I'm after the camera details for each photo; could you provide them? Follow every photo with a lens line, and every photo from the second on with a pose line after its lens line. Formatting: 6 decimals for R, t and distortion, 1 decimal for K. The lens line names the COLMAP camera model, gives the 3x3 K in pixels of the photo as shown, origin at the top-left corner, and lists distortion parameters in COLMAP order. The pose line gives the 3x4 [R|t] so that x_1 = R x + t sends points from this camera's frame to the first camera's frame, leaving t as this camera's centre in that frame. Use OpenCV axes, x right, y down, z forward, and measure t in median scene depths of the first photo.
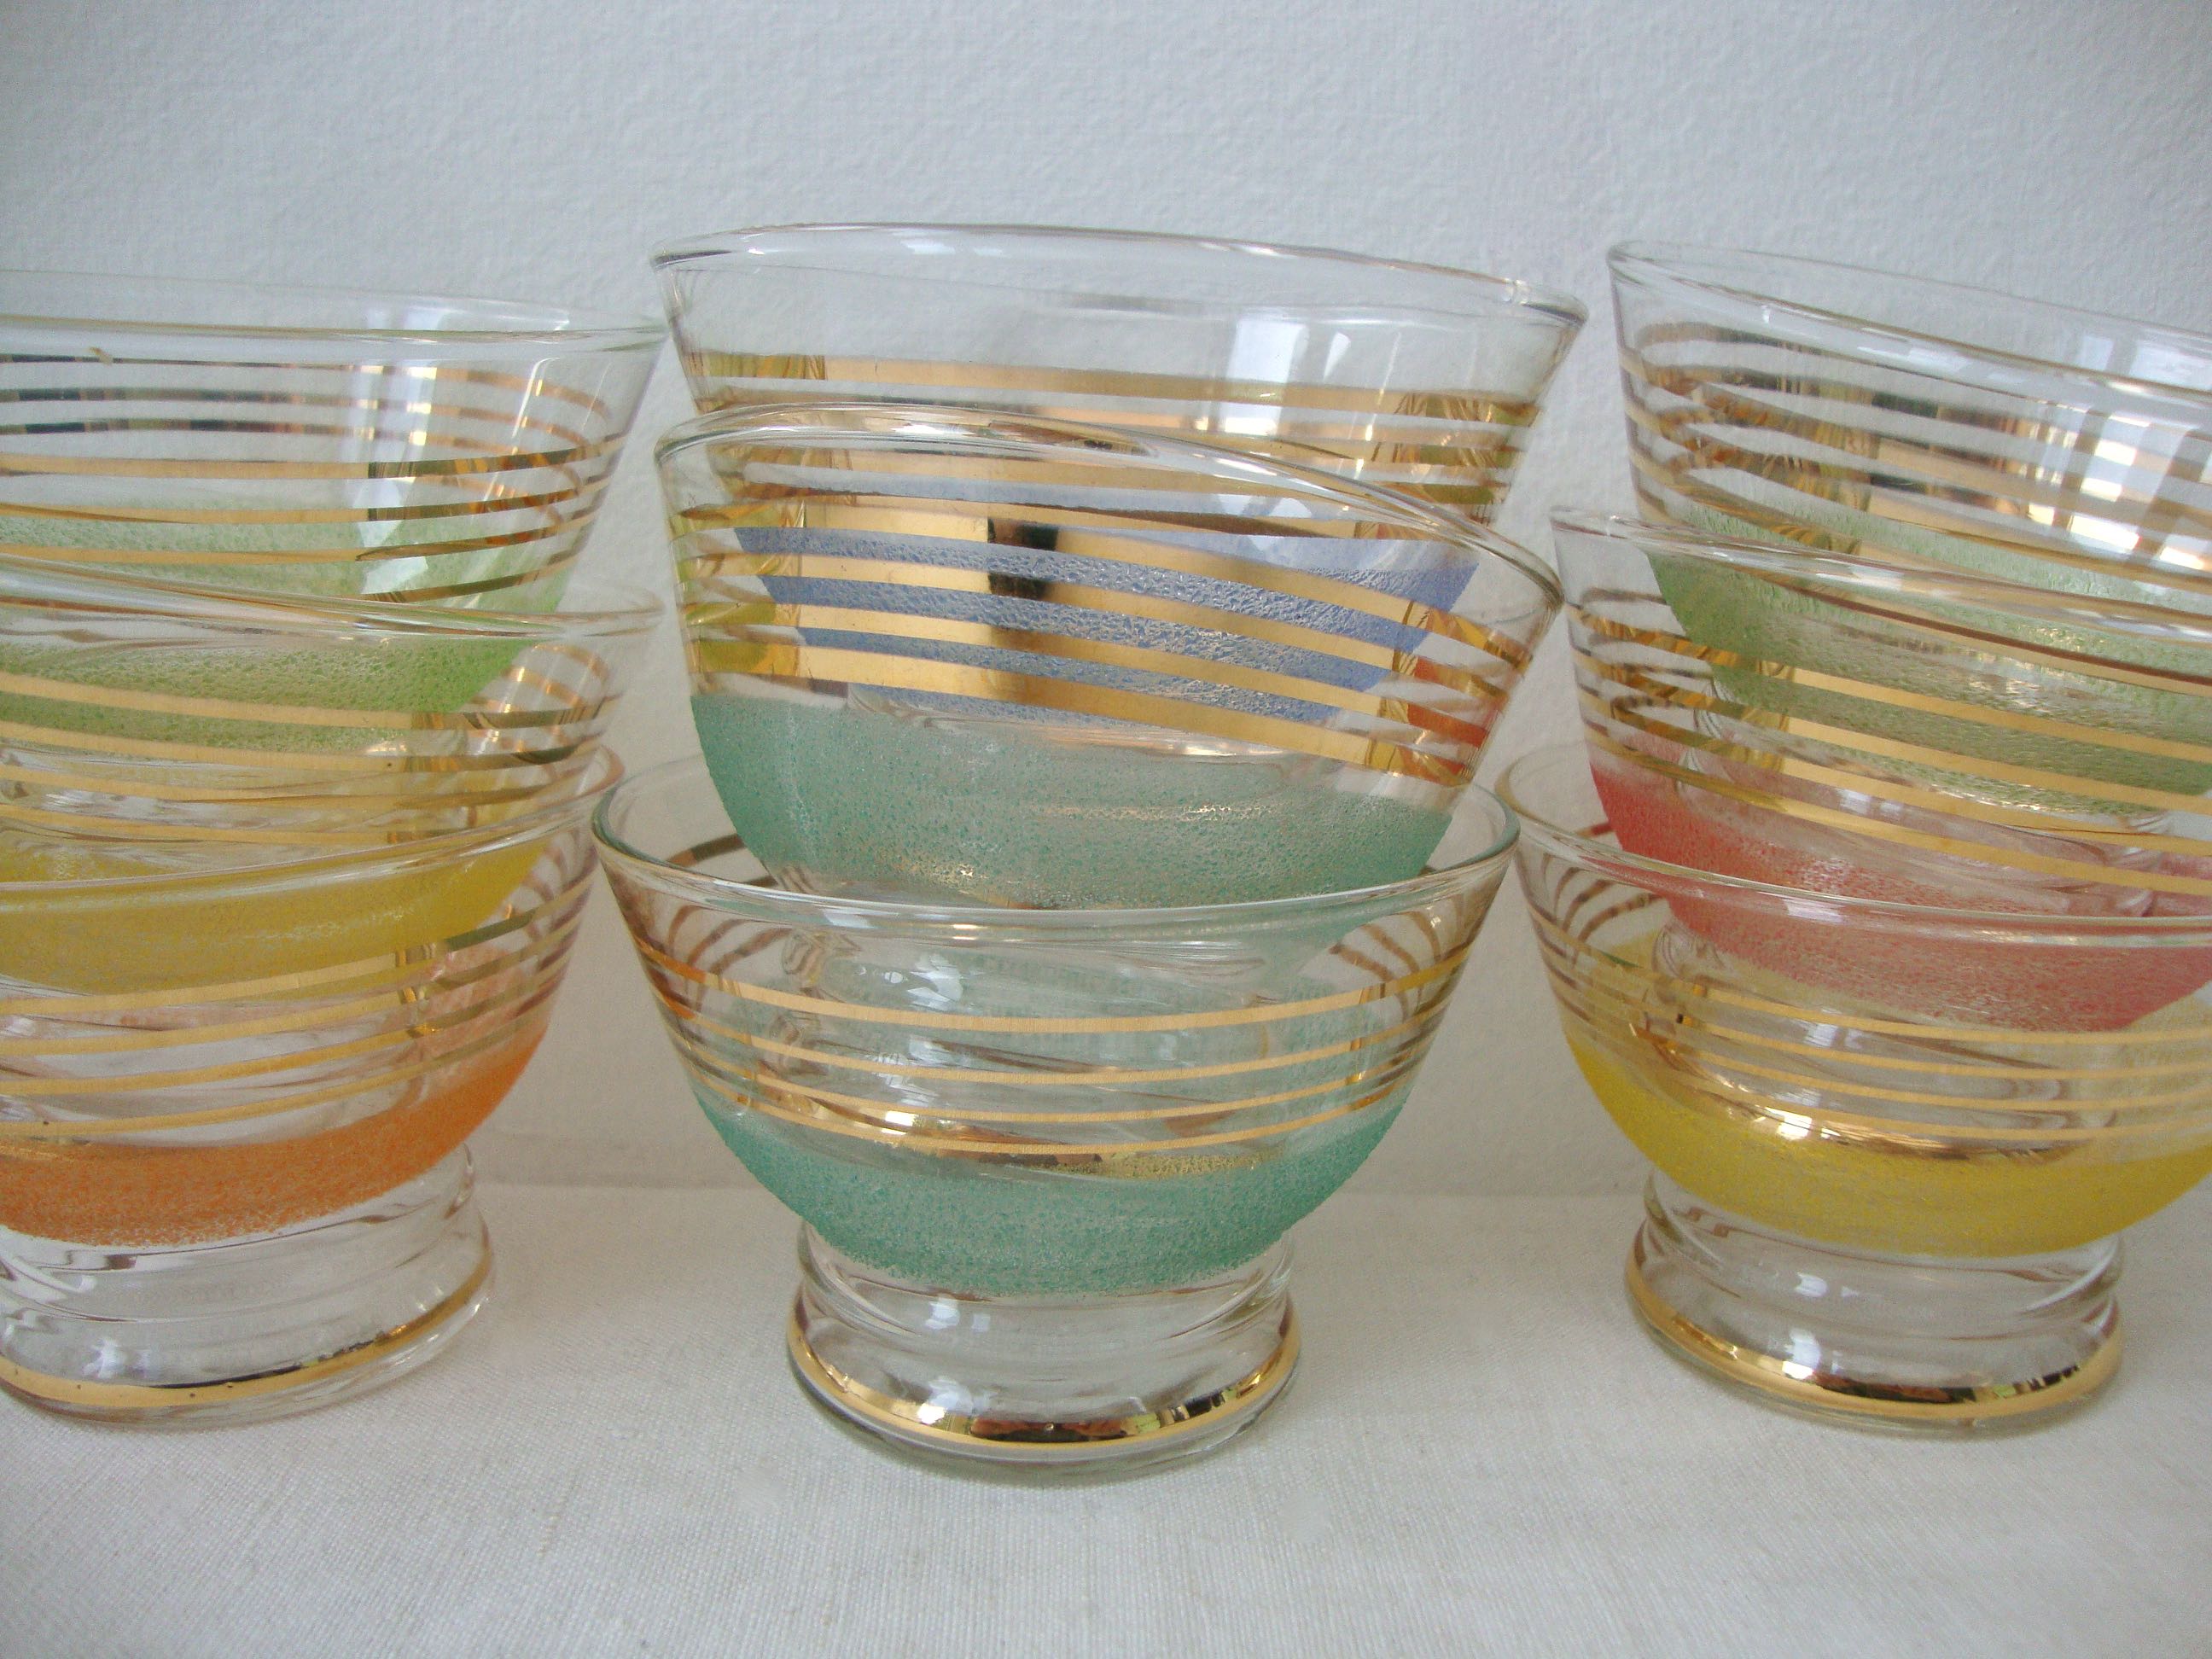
lens RADIAL K [[1824.0, 0, 1106.0], [0, 1824.0, 829.5], [0, 0, 1]] dist [-0.181321, 0.166835]
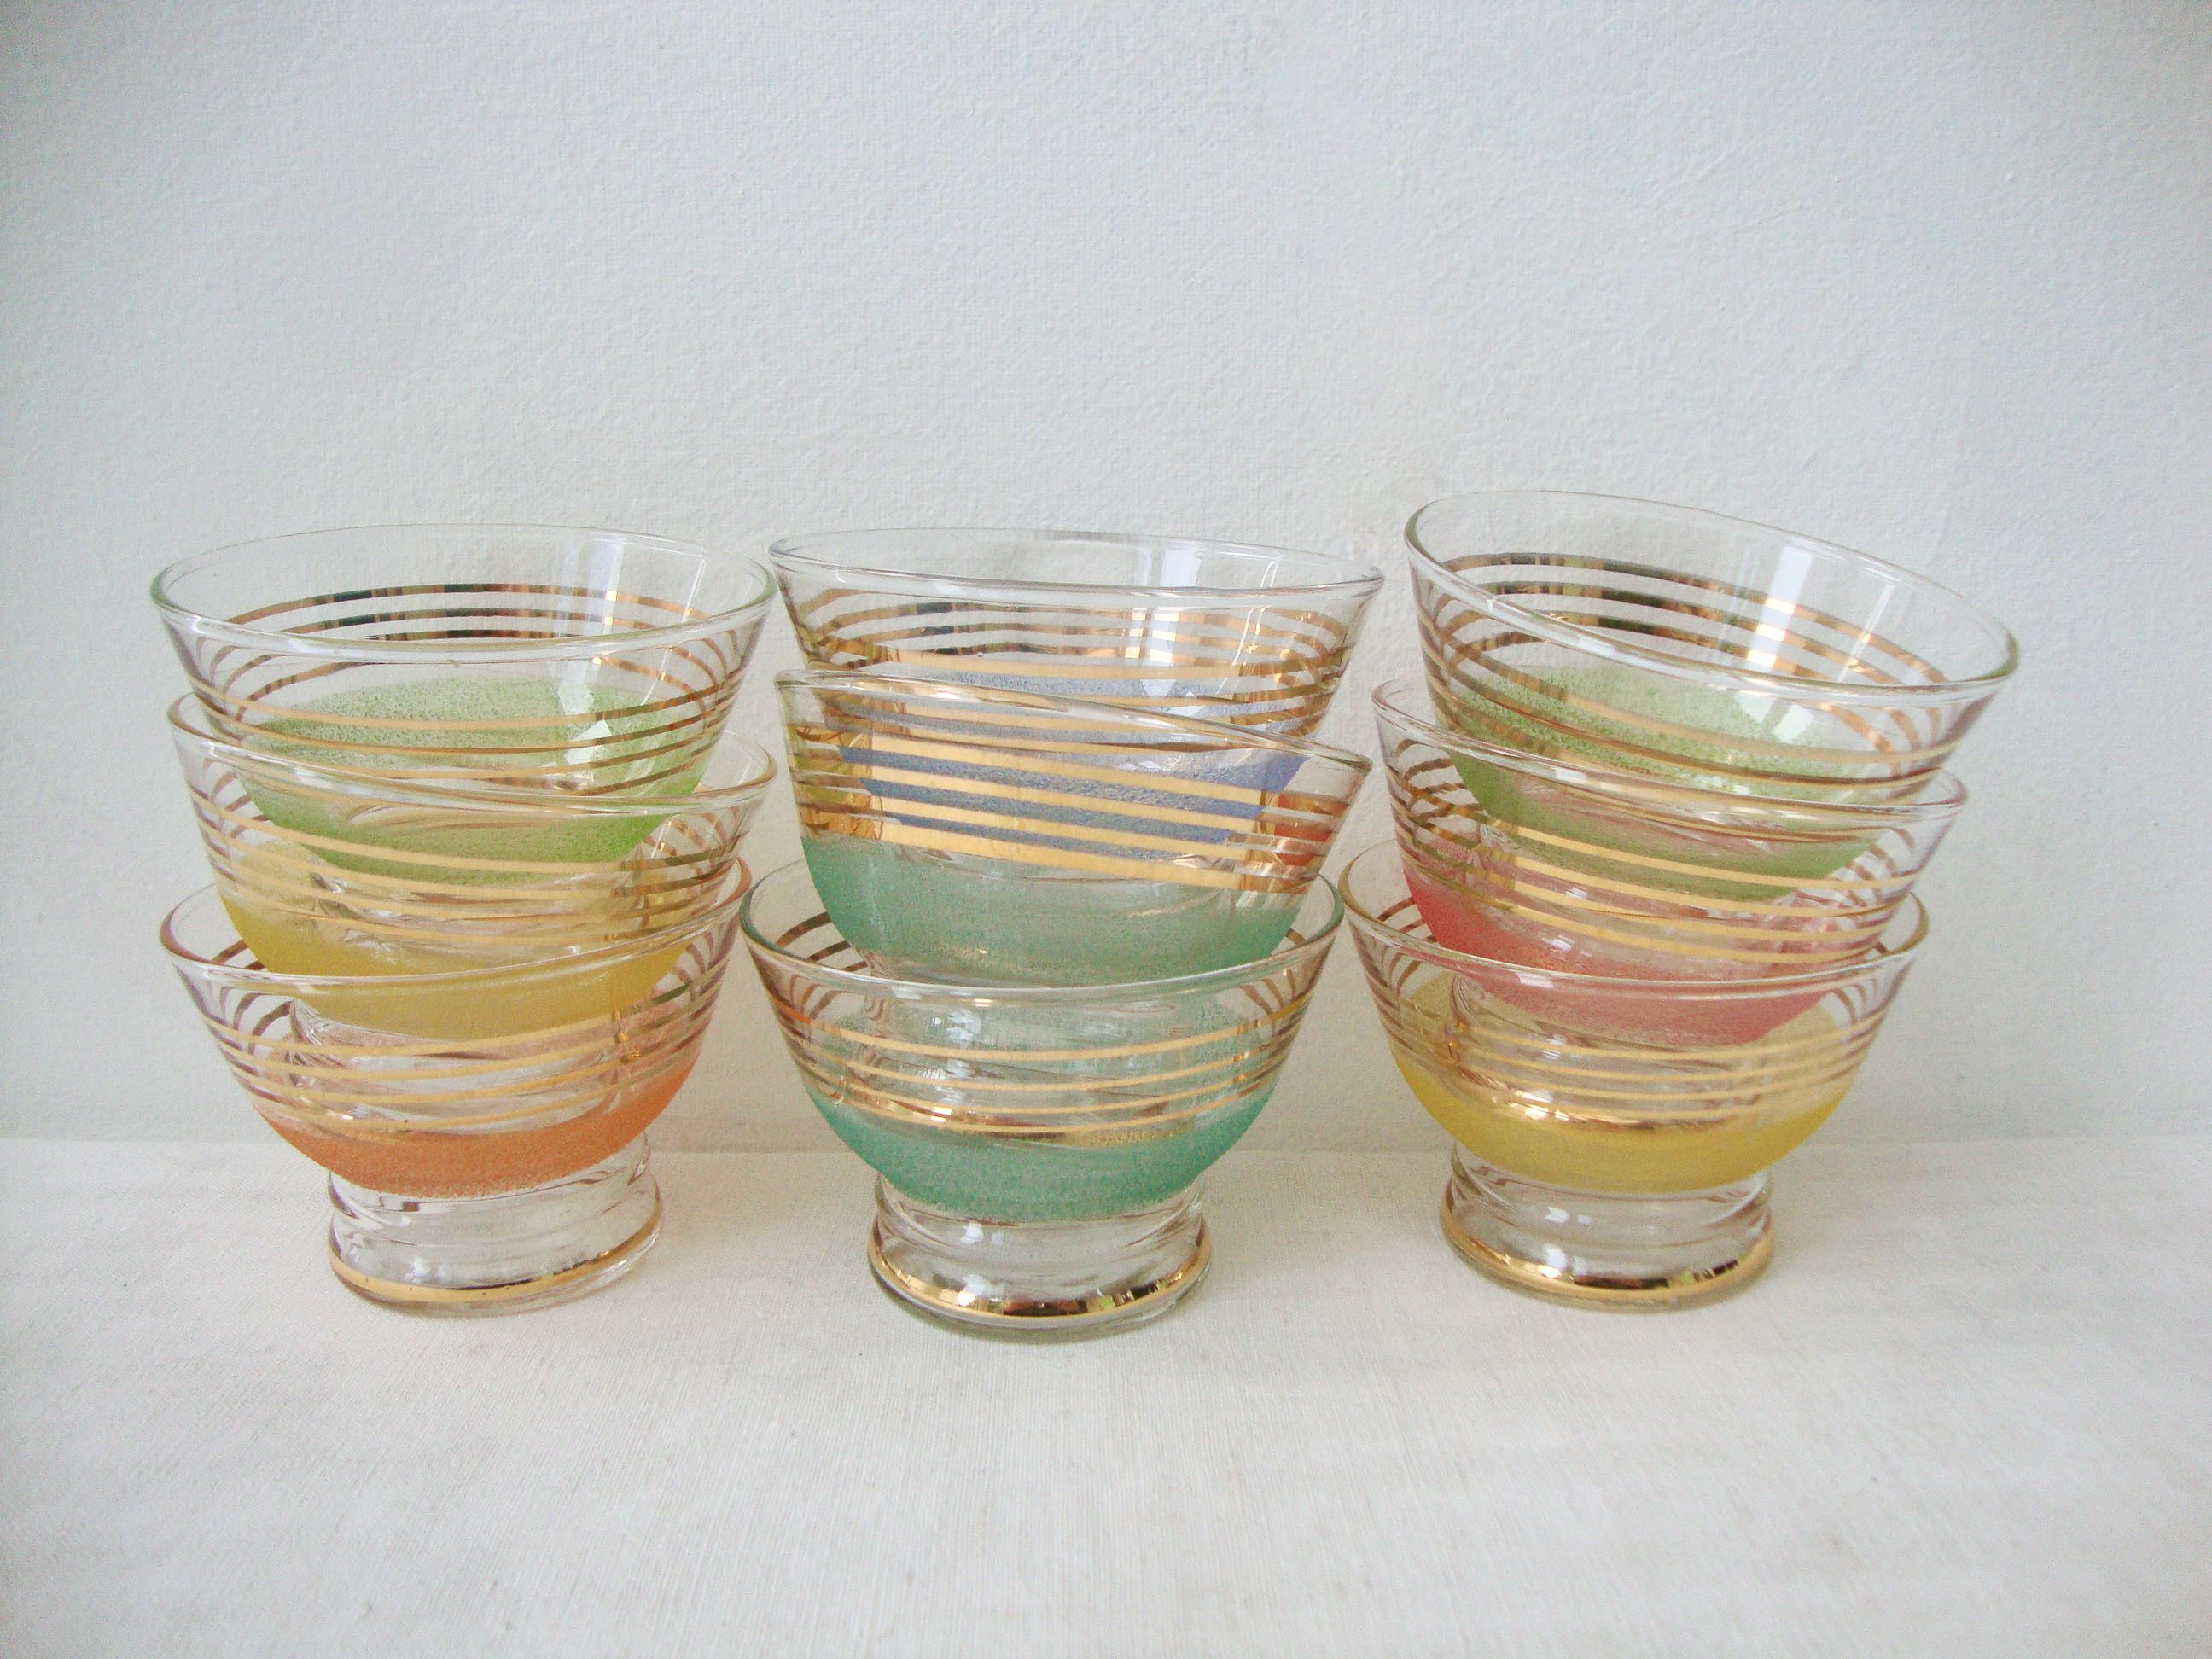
lens RADIAL K [[1824.0, 0, 1106.0], [0, 1824.0, 829.5], [0, 0, 1]] dist [-0.181321, 0.166835]
pose [[0.999827, -0.013575, -0.012720, 0.047507], [0.013958, 0.999435, 0.030562, -0.120224], [0.012298, -0.030734, 0.999452, -0.523467]]
